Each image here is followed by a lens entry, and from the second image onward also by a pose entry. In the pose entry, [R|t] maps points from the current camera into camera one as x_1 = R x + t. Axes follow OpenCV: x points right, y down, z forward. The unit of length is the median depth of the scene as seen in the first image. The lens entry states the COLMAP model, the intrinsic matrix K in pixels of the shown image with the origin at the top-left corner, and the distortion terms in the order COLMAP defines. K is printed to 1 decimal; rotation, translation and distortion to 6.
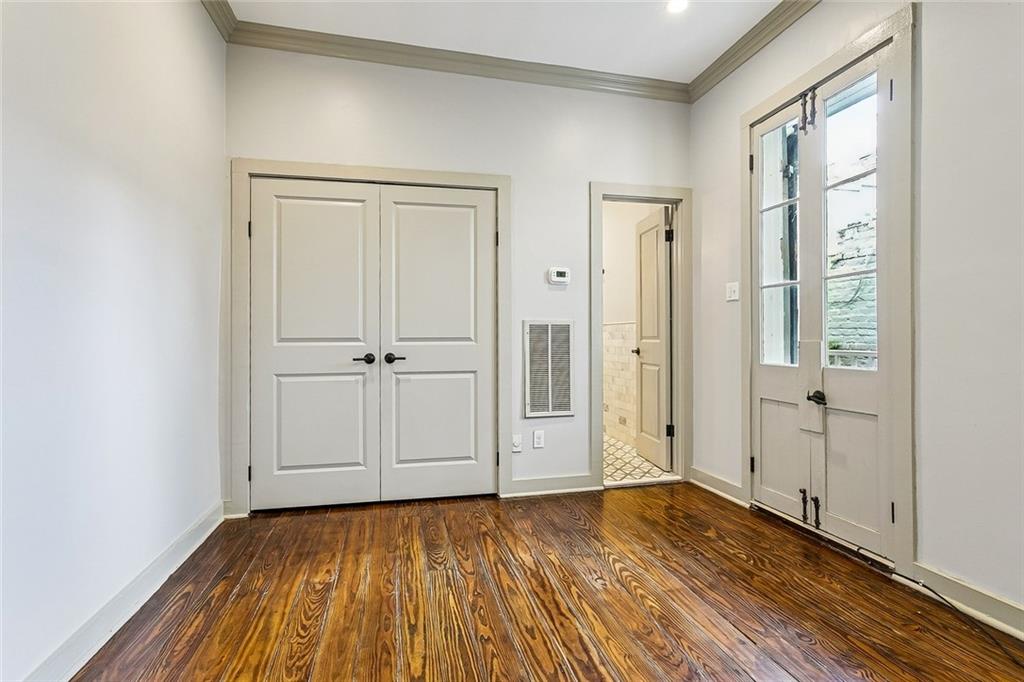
lens RADIAL K [[490.8, 0, 506.1], [0, 490.8, 346.8], [0, 0, 1]] dist [-0.004293, 0.001532]
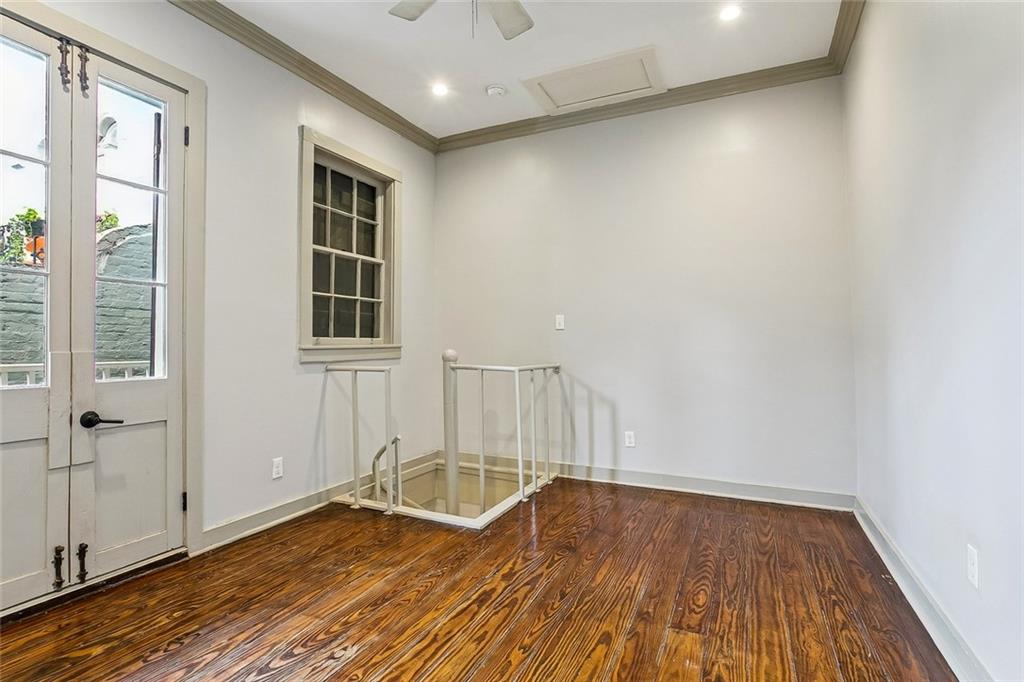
lens RADIAL K [[493.1, 0, 504.3], [0, 493.1, 332.5], [0, 0, 1]] dist [-0.004464, 0.000129]
pose [[-0.772226, 0.024029, 0.634894, -0.537087], [0.020314, 0.999707, -0.013129, -0.024925], [-0.635024, 0.002759, -0.772488, 1.462063]]
